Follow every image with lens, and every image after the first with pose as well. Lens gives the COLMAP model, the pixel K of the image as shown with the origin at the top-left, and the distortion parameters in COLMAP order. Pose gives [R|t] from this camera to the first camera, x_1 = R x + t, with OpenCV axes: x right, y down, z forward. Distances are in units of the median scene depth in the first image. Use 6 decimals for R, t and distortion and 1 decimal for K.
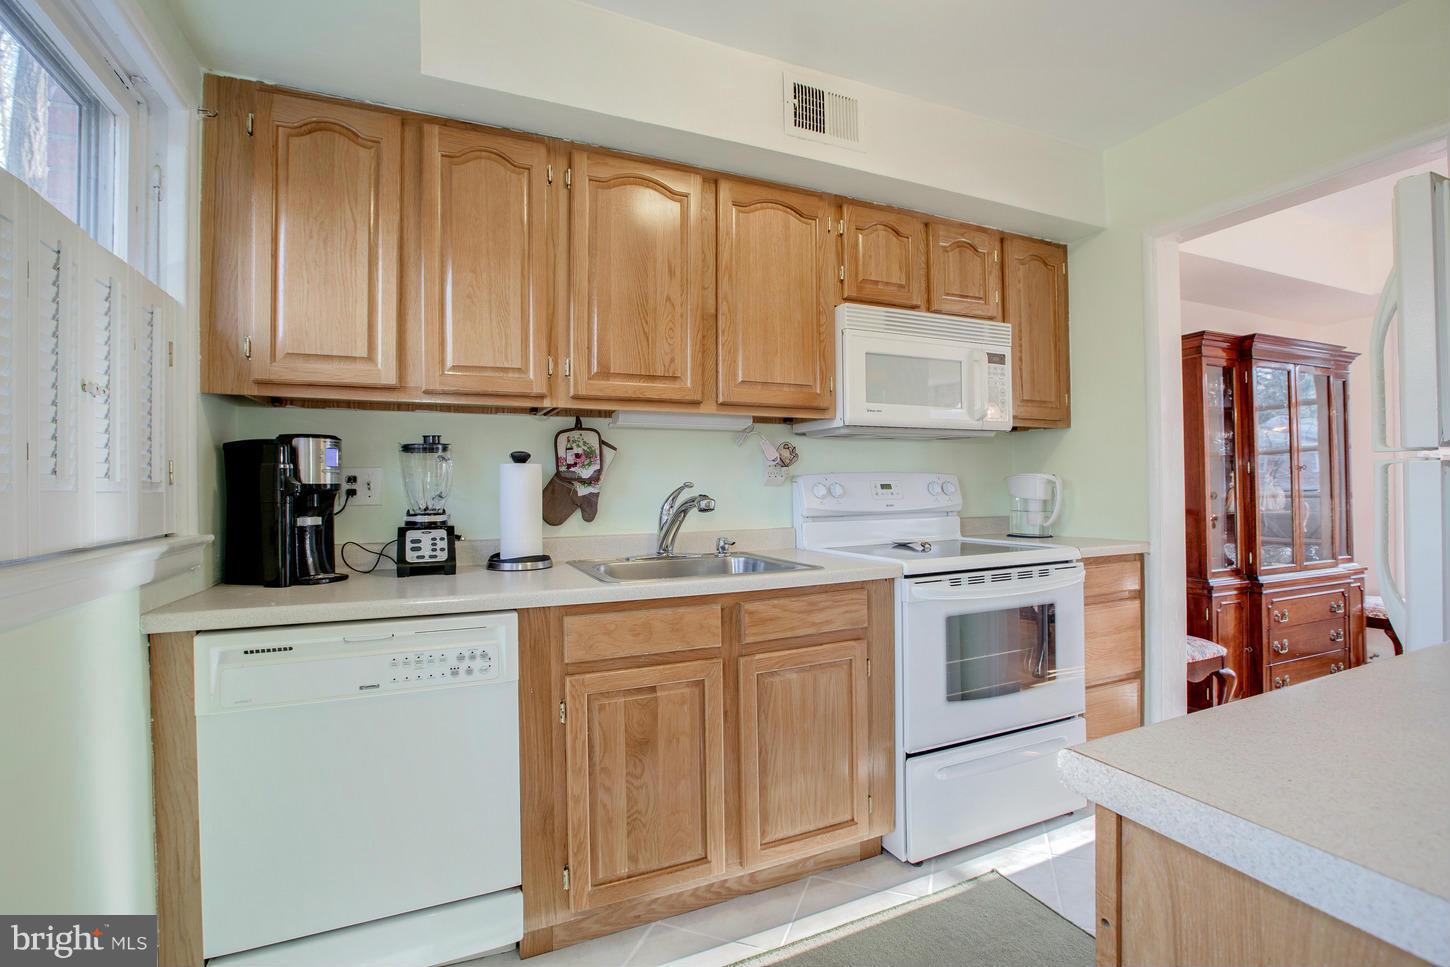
lens RADIAL K [[654.6, 0, 732.4], [0, 654.6, 482.9], [0, 0, 1]] dist [-0.005085, 0.000090]
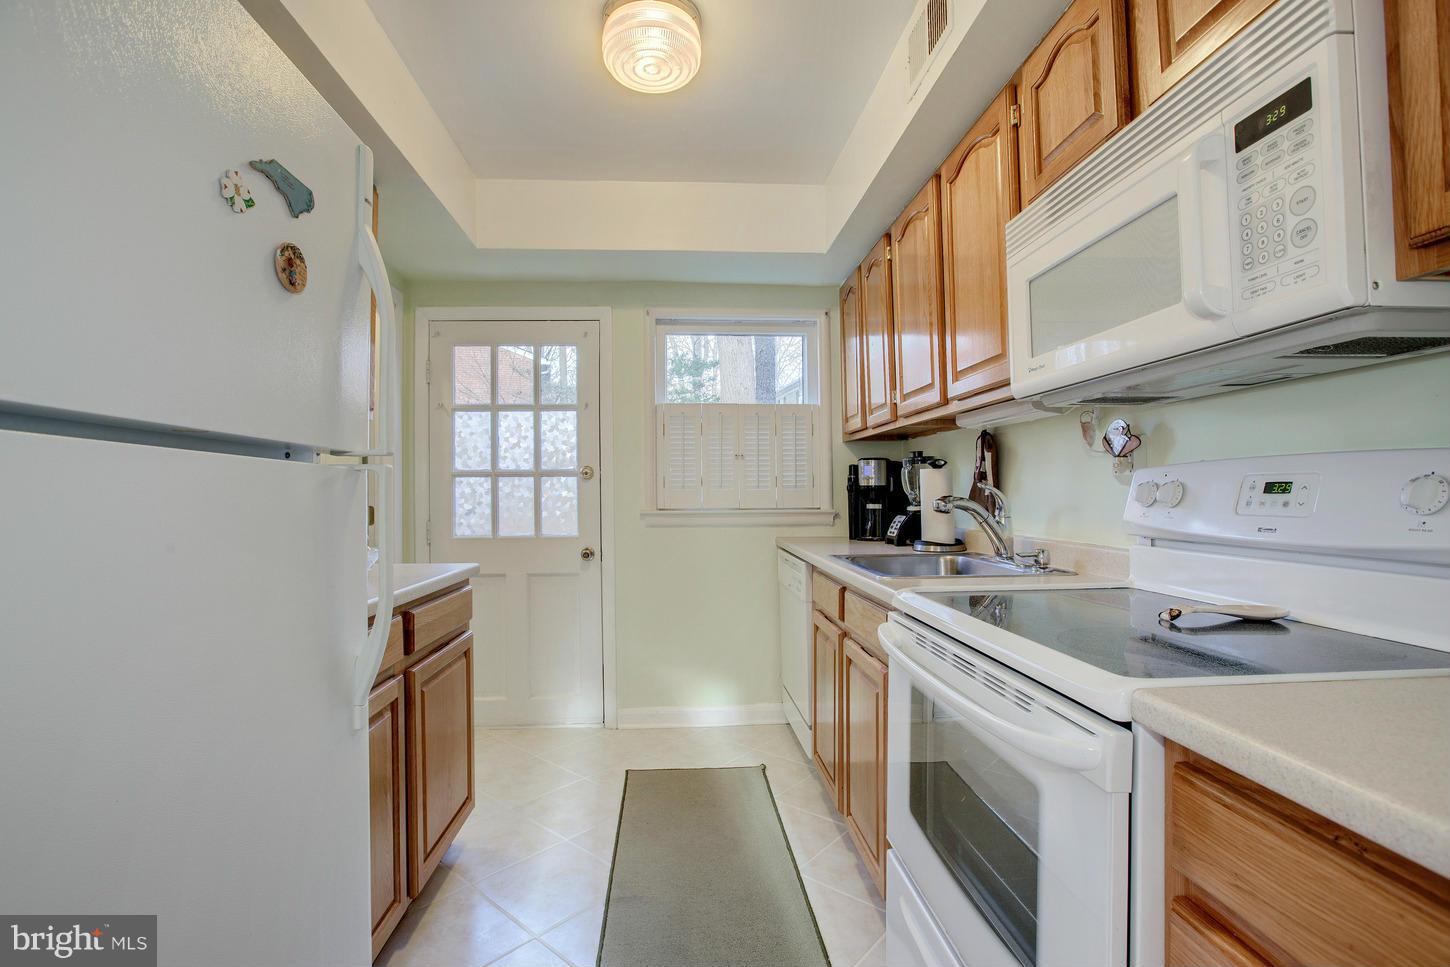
lens RADIAL K [[654.6, 0, 732.4], [0, 654.6, 482.9], [0, 0, 1]] dist [-0.005085, 0.000090]
pose [[-0.334262, -0.001871, -0.942478, 0.813472], [0.017445, 0.999814, -0.008172, -0.000577], [0.942319, -0.019173, -0.334168, 0.838792]]
